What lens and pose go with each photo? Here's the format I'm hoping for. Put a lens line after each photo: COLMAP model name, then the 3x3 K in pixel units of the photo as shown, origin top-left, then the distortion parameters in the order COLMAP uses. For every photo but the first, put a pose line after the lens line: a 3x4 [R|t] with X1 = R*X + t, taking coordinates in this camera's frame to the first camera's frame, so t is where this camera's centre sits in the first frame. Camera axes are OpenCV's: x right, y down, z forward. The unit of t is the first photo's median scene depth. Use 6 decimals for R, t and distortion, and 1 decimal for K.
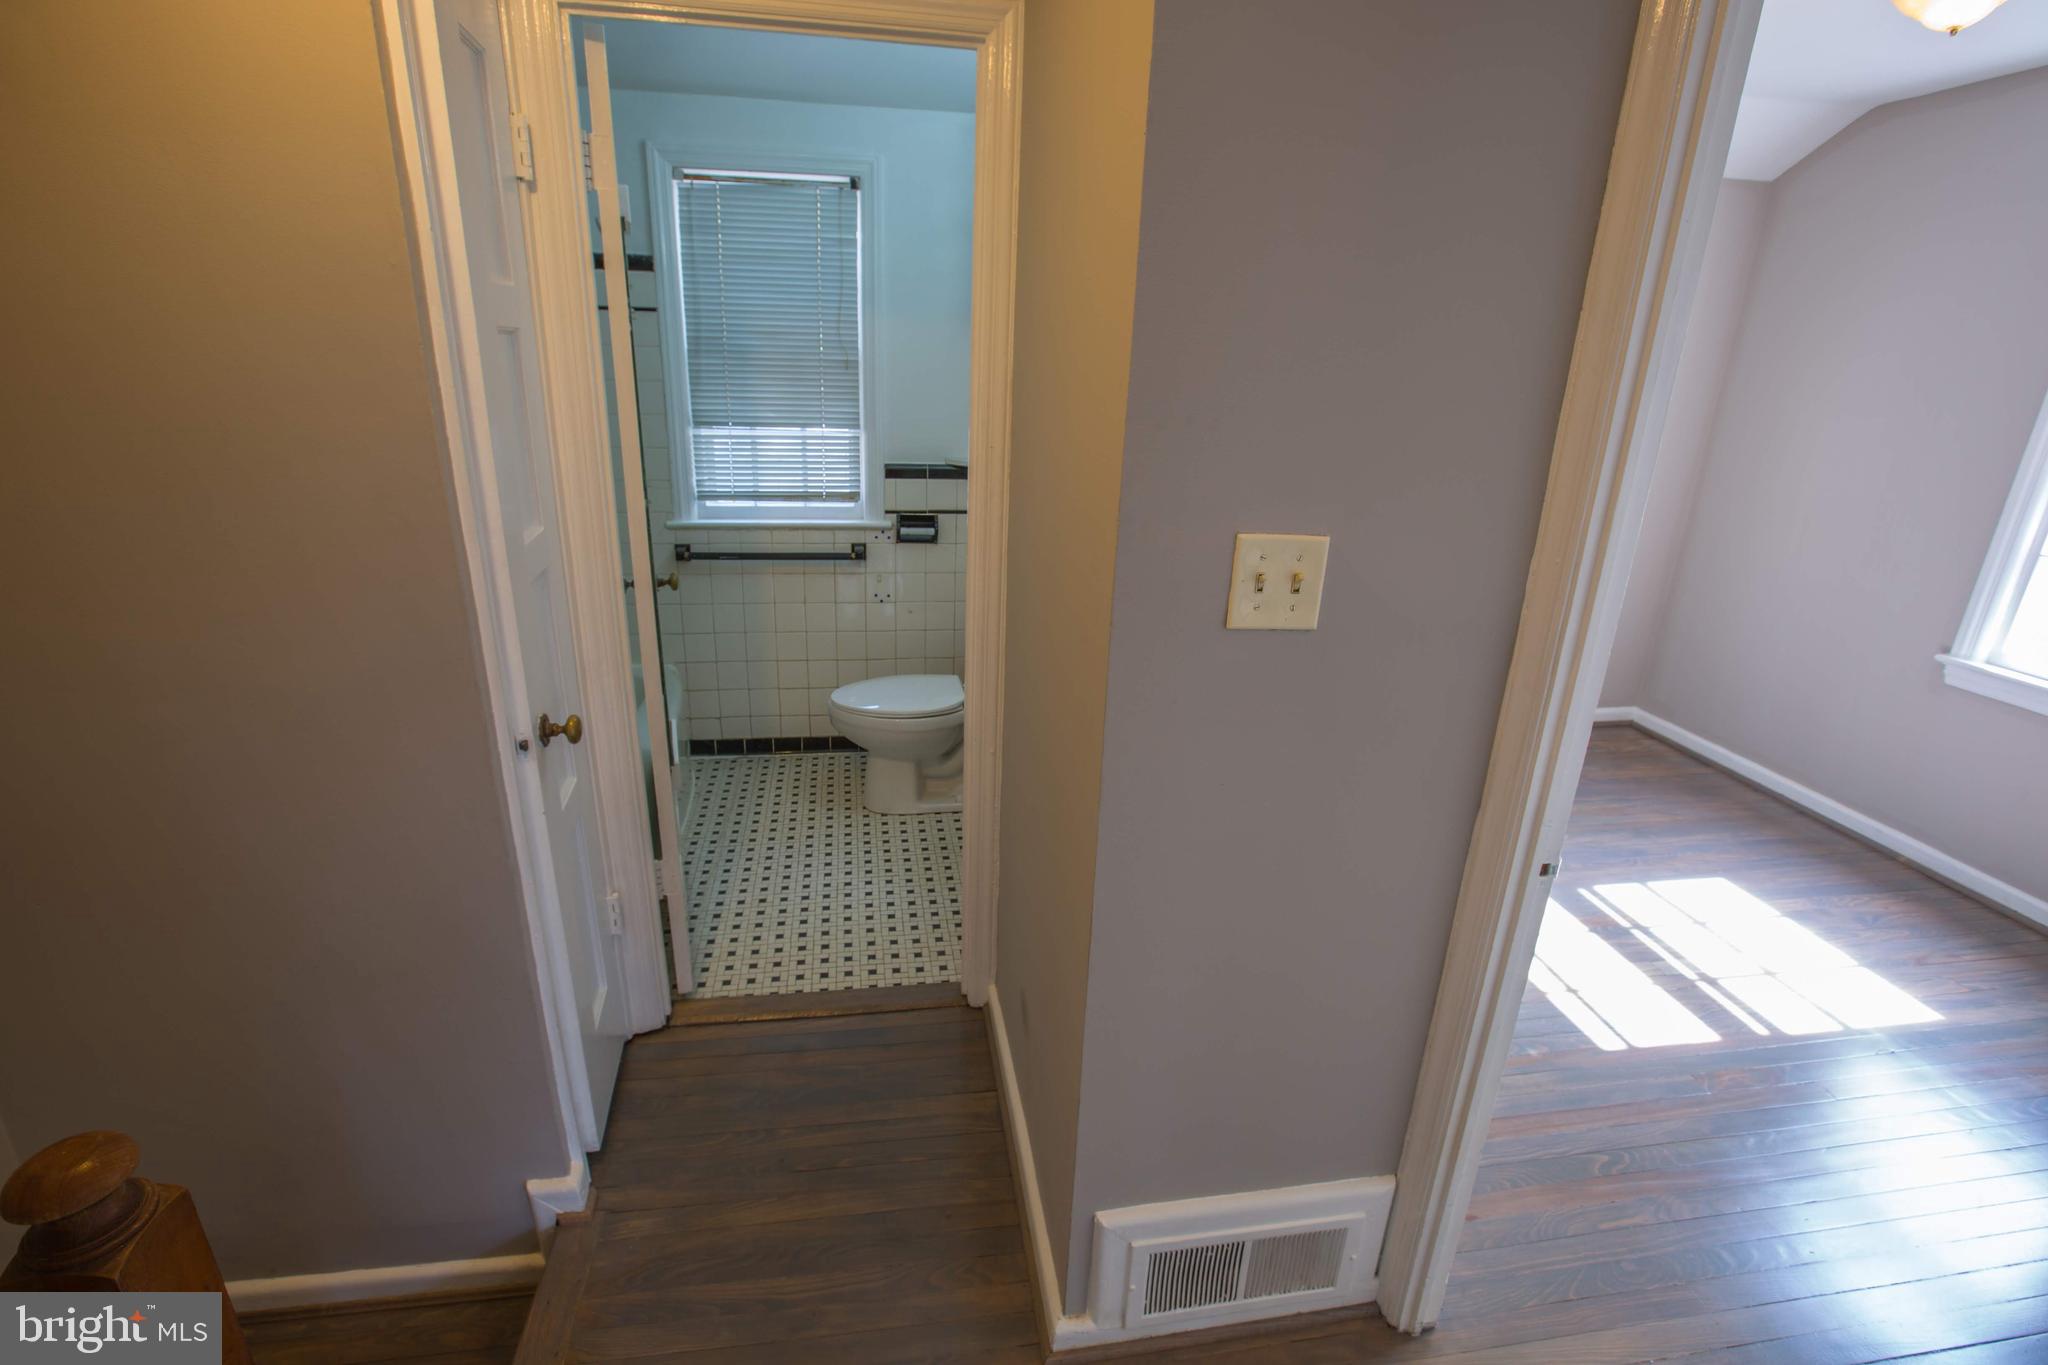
lens RADIAL K [[947.9, 0, 1018.8], [0, 947.9, 678.9], [0, 0, 1]] dist [-0.035336, 0.000083]
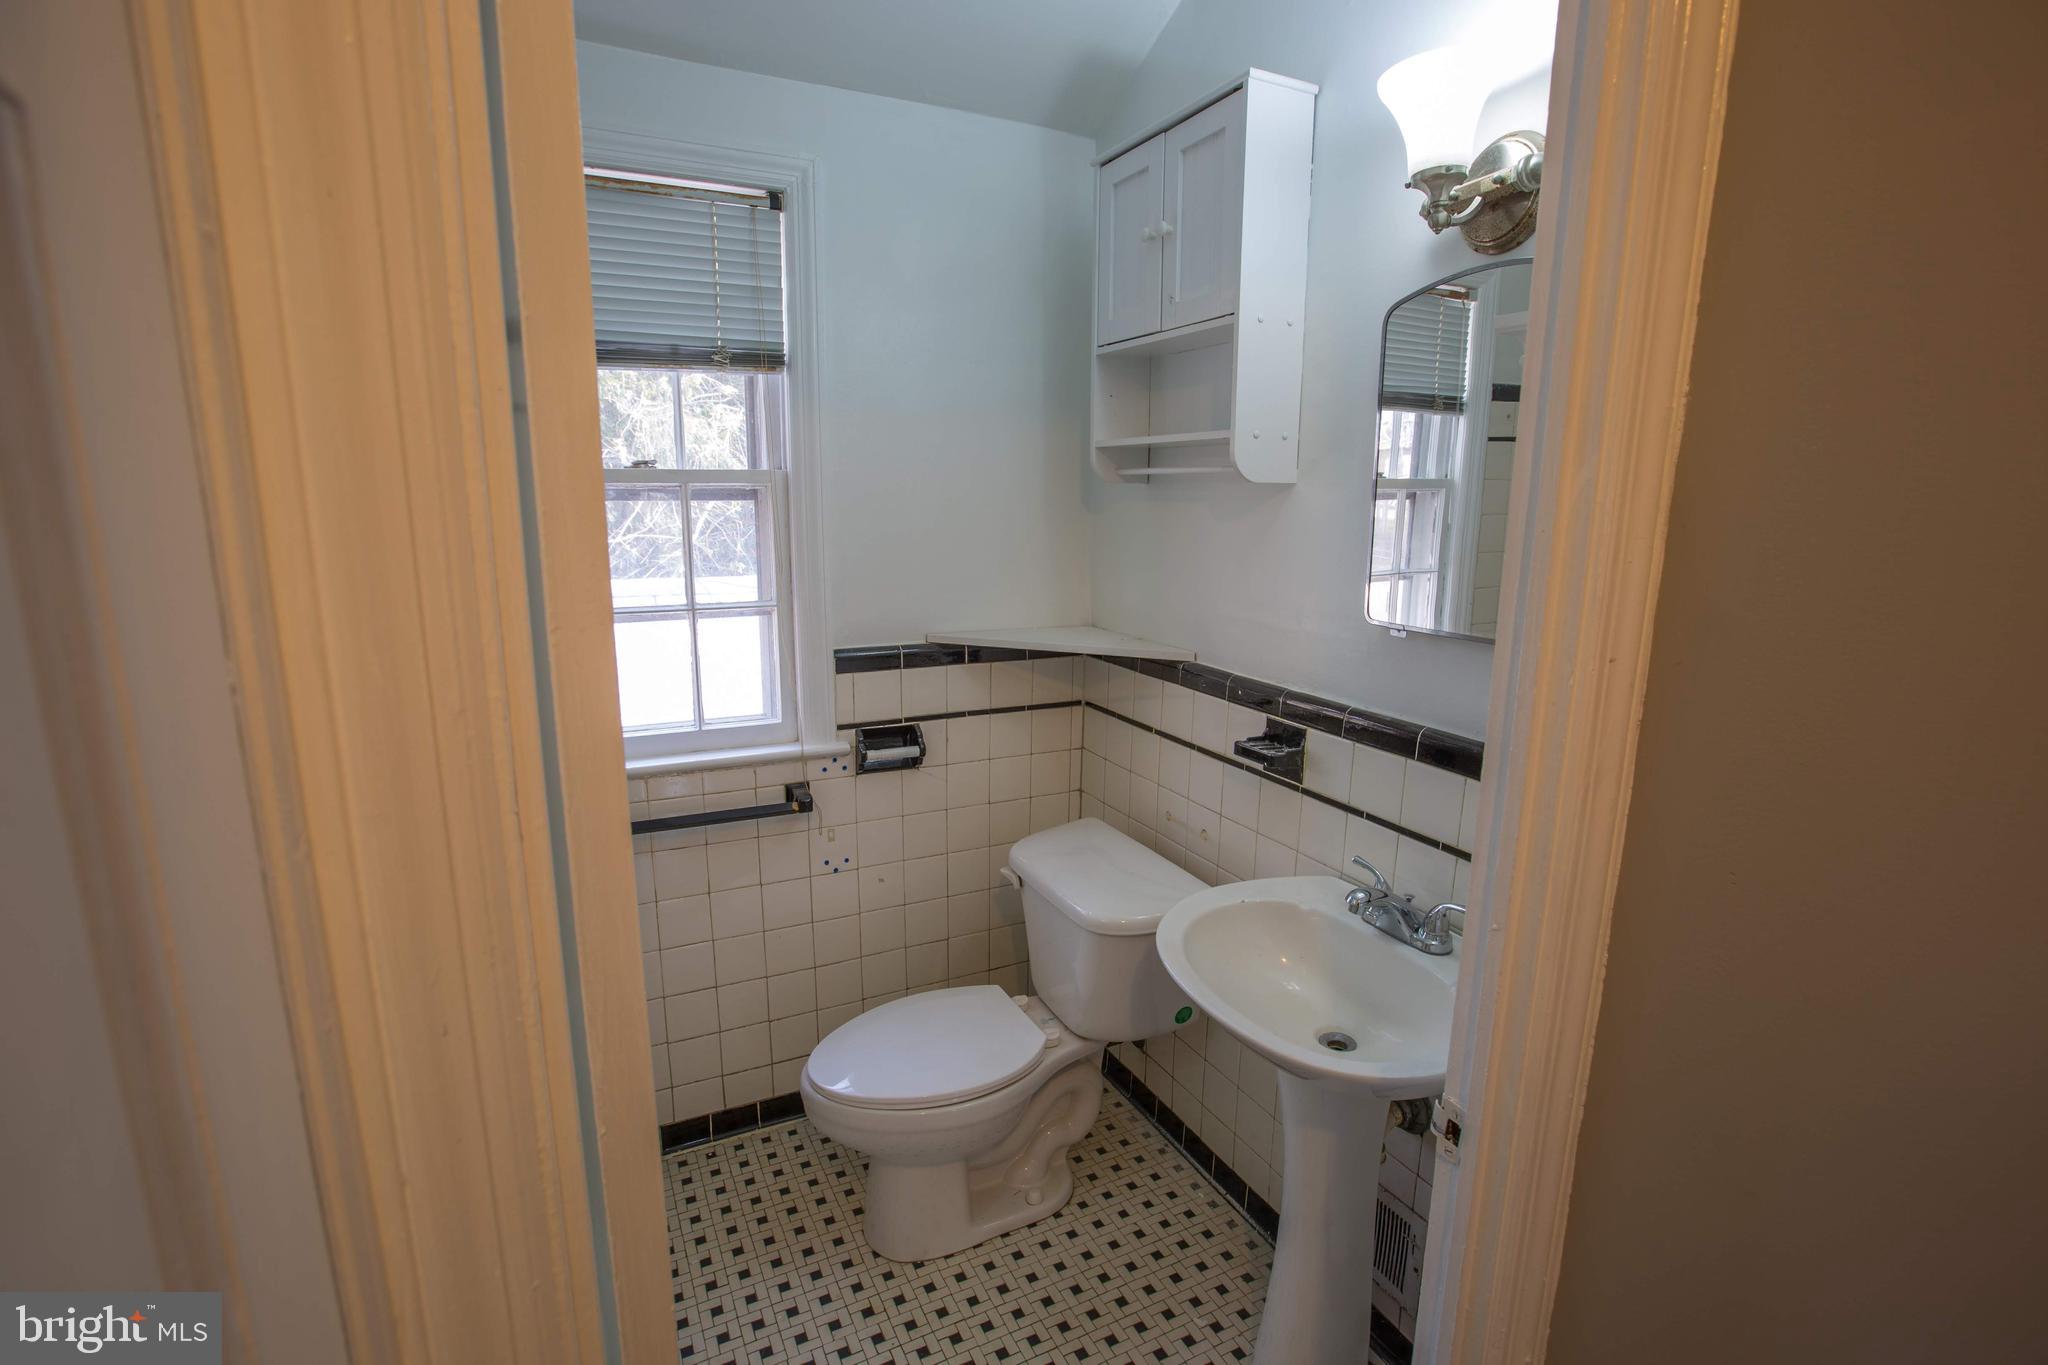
lens RADIAL K [[947.9, 0, 1026.4], [0, 947.9, 687.5], [0, 0, 1]] dist [-0.035336, 0.000083]
pose [[0.951905, -0.086334, 0.293978, -0.202712], [0.118528, 0.988540, -0.093488, -0.130524], [-0.282538, 0.123836, 0.951229, 0.381119]]
